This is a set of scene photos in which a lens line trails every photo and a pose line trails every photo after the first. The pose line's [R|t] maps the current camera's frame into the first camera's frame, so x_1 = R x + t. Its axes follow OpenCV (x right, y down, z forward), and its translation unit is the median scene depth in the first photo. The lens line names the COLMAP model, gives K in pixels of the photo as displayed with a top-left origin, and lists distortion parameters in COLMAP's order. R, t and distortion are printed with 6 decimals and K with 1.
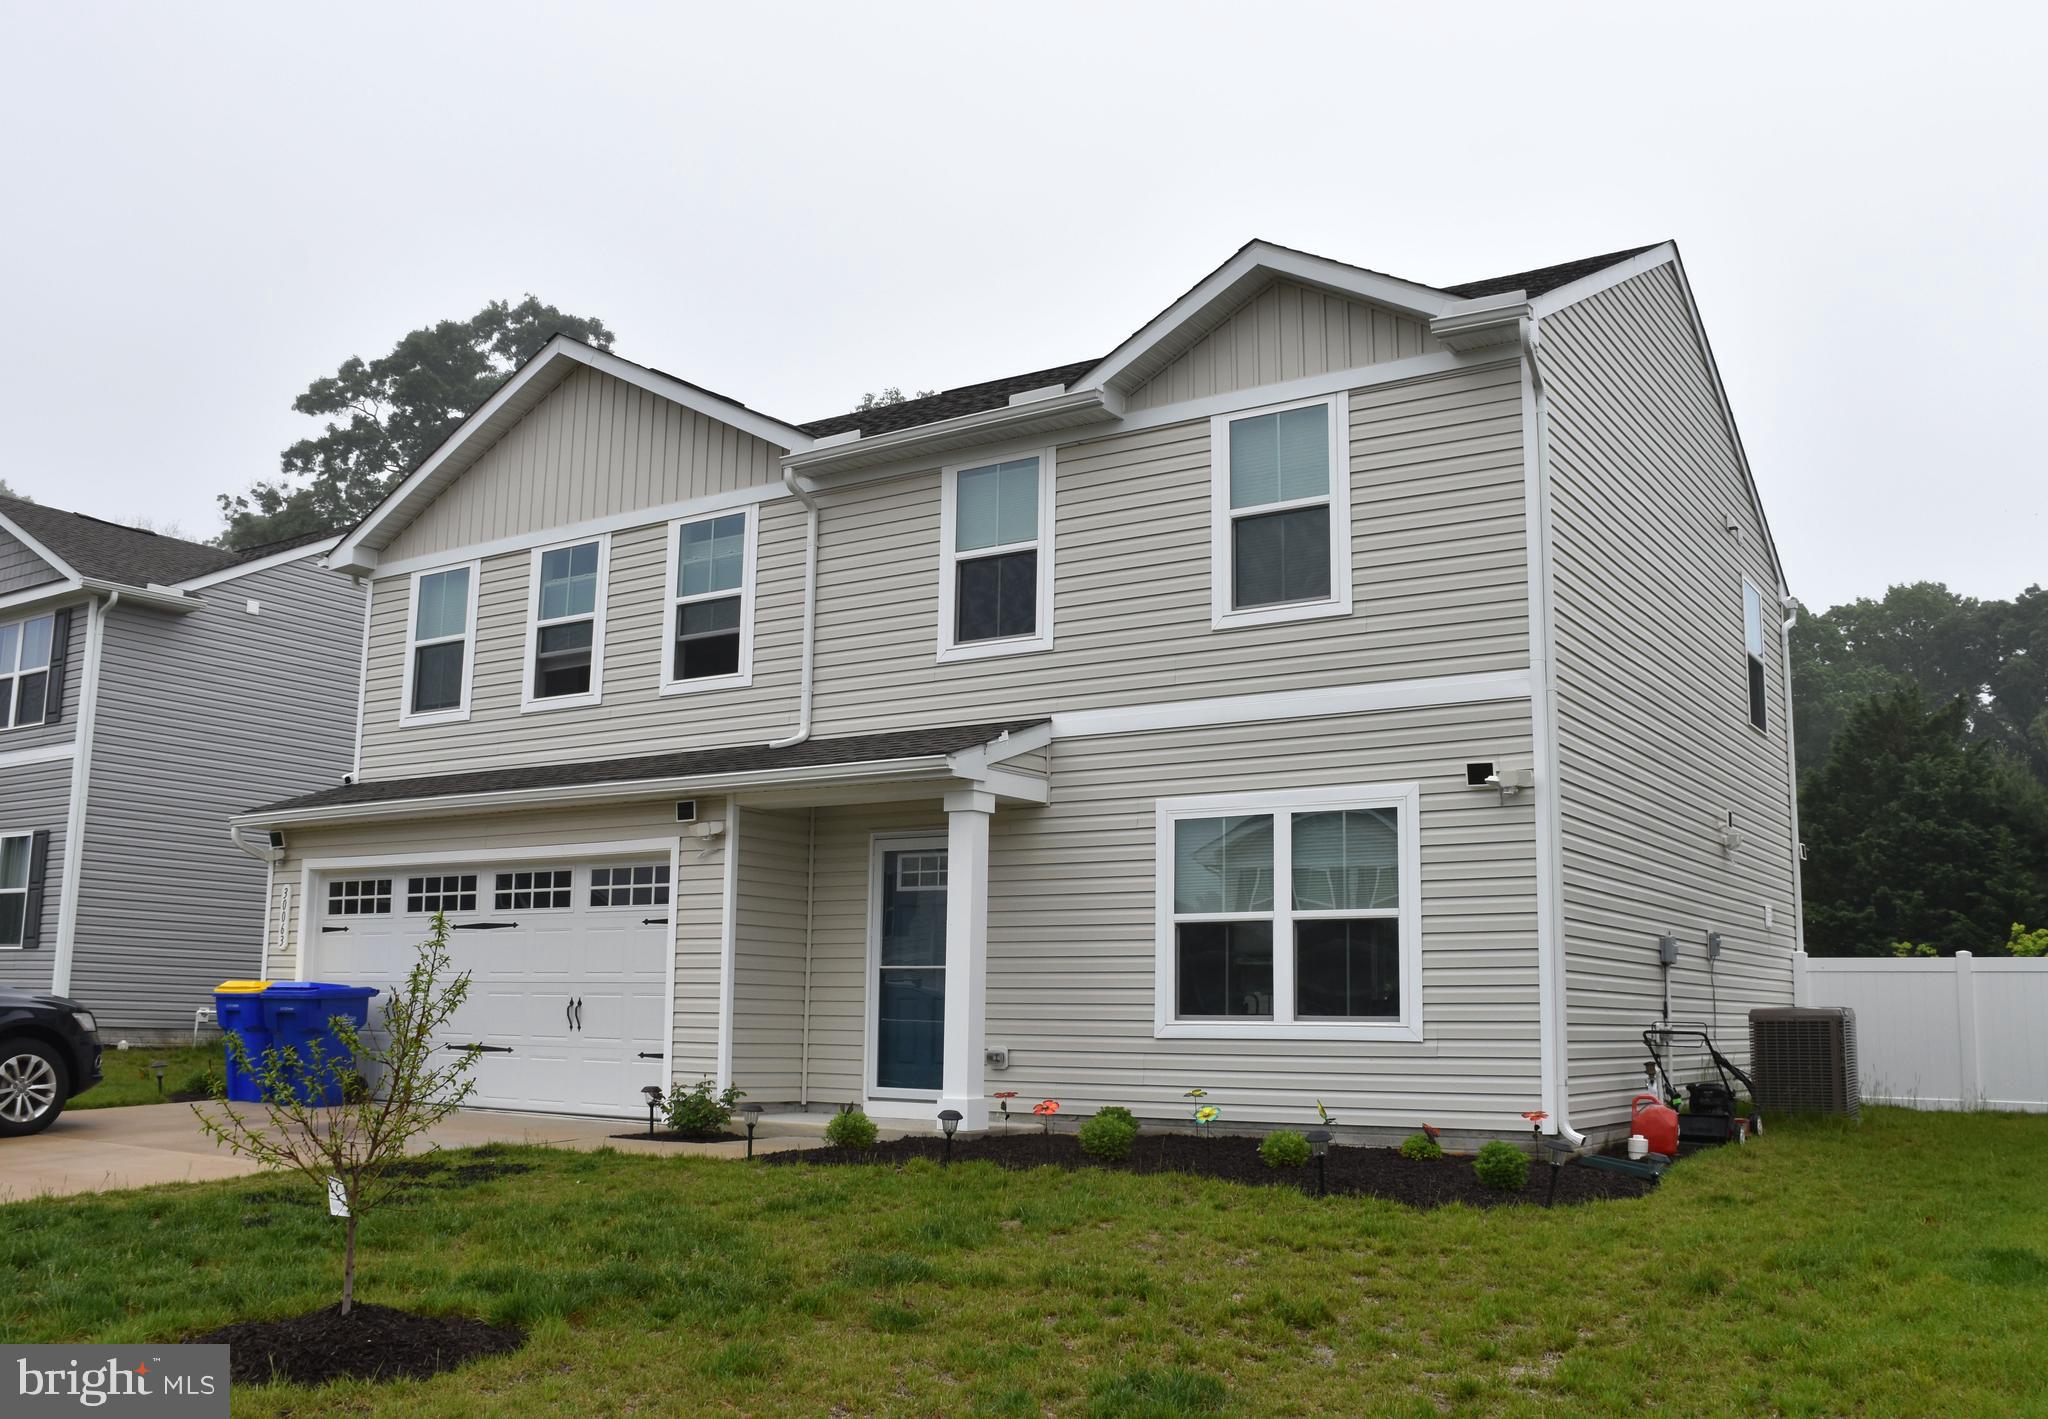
lens RADIAL K [[1786.1, 0, 1024.0], [0, 1786.1, 709.5], [0, 0, 1]] dist [0.002534, -0.087358]
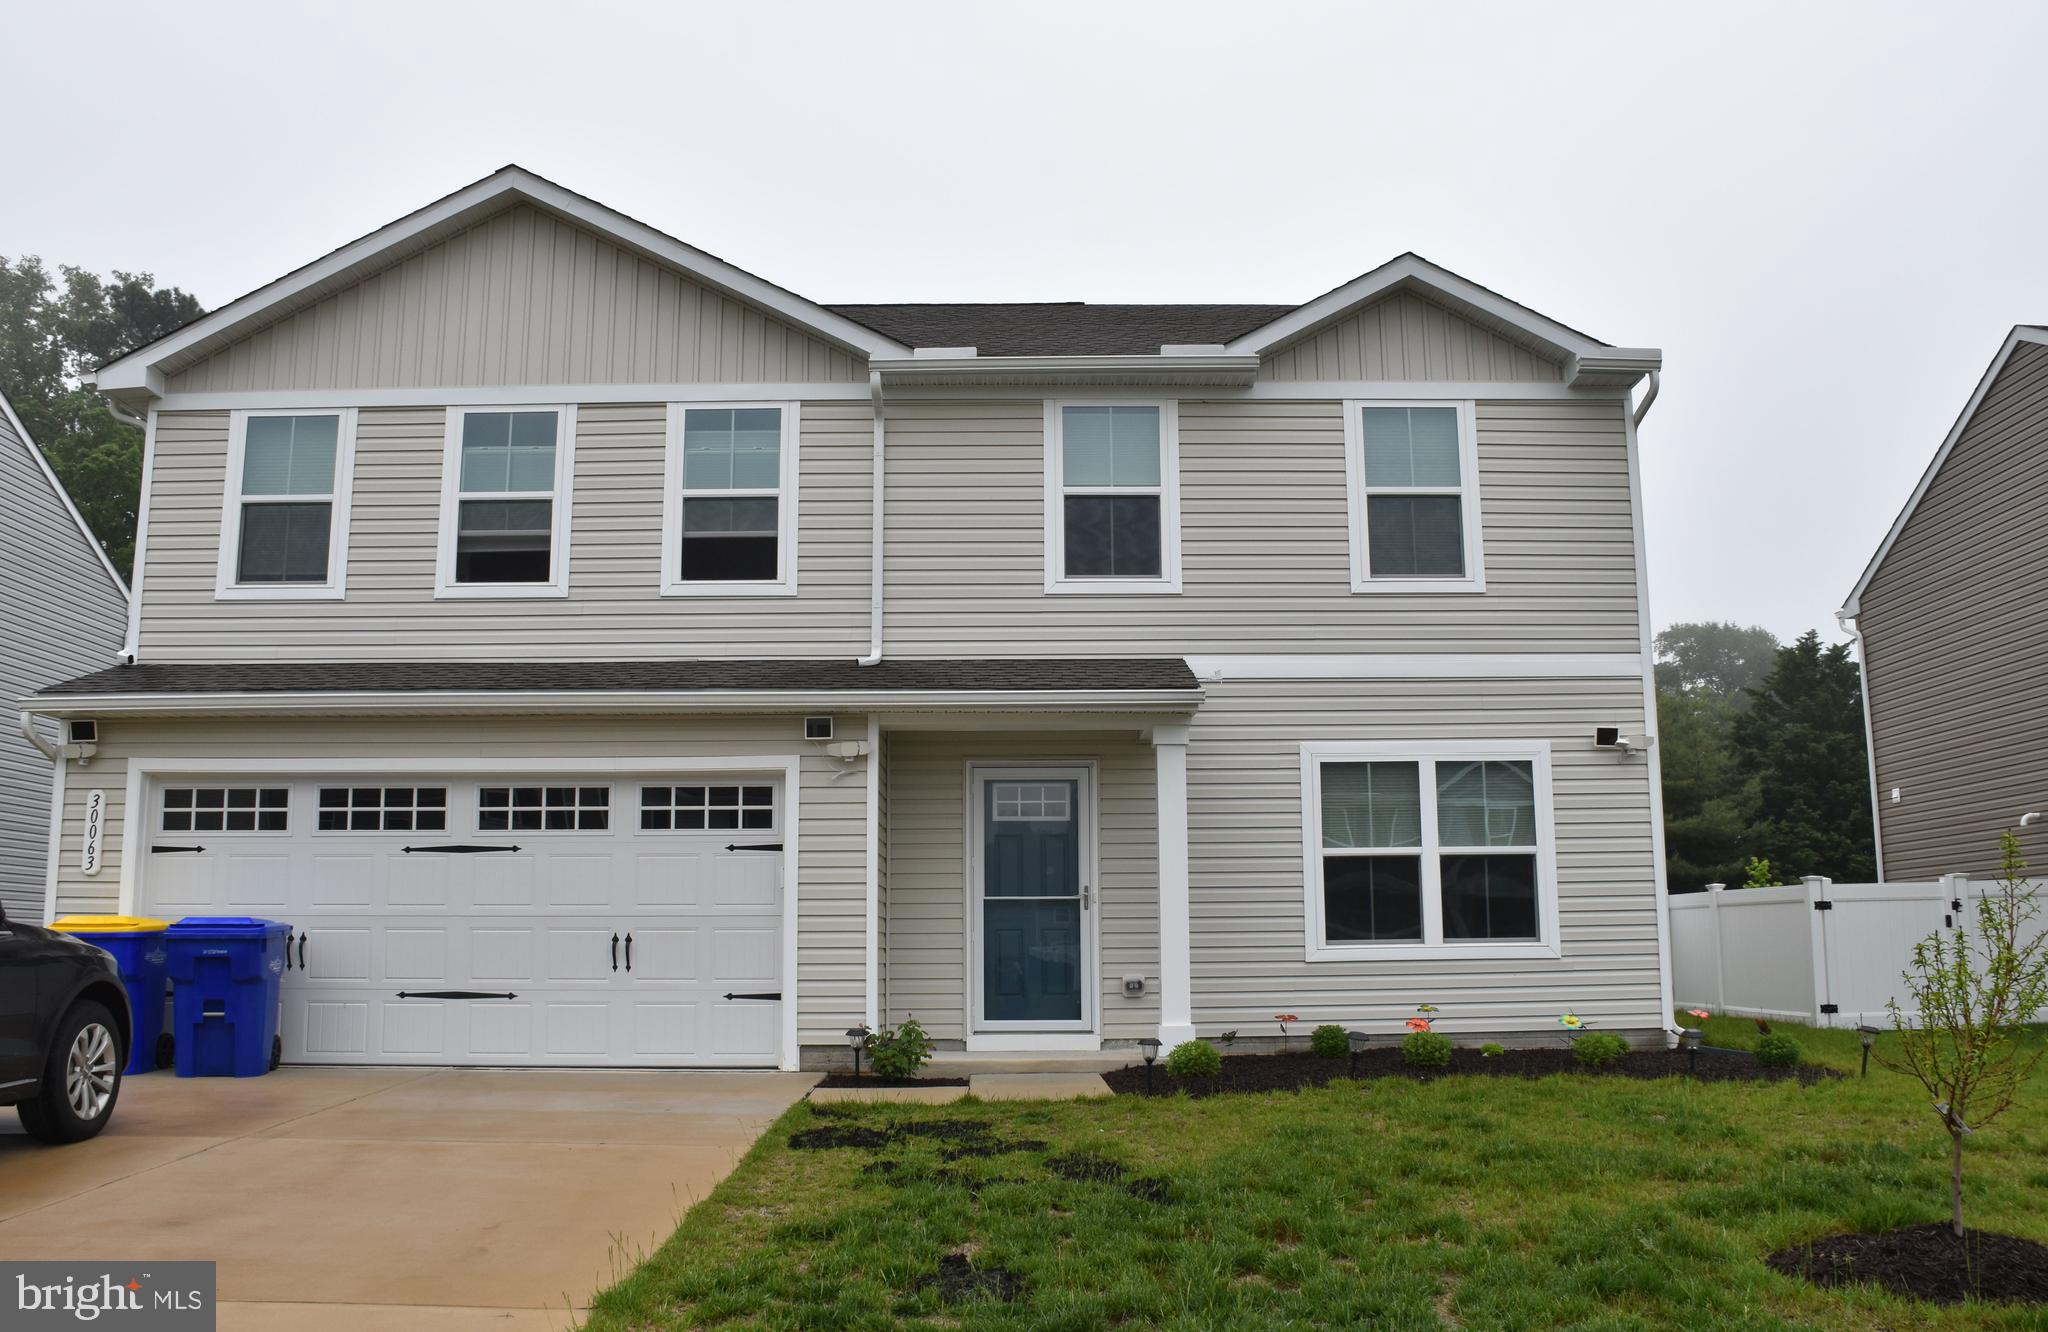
lens RADIAL K [[1580.2, 0, 1026.2], [0, 1580.2, 711.1], [0, 0, 1]] dist [-0.058313, -0.003203]
pose [[0.828132, 0.067107, 0.556502, -0.550591], [-0.076493, 0.997050, -0.006403, 0.046170], [-0.555289, -0.037265, 0.830822, 0.275870]]
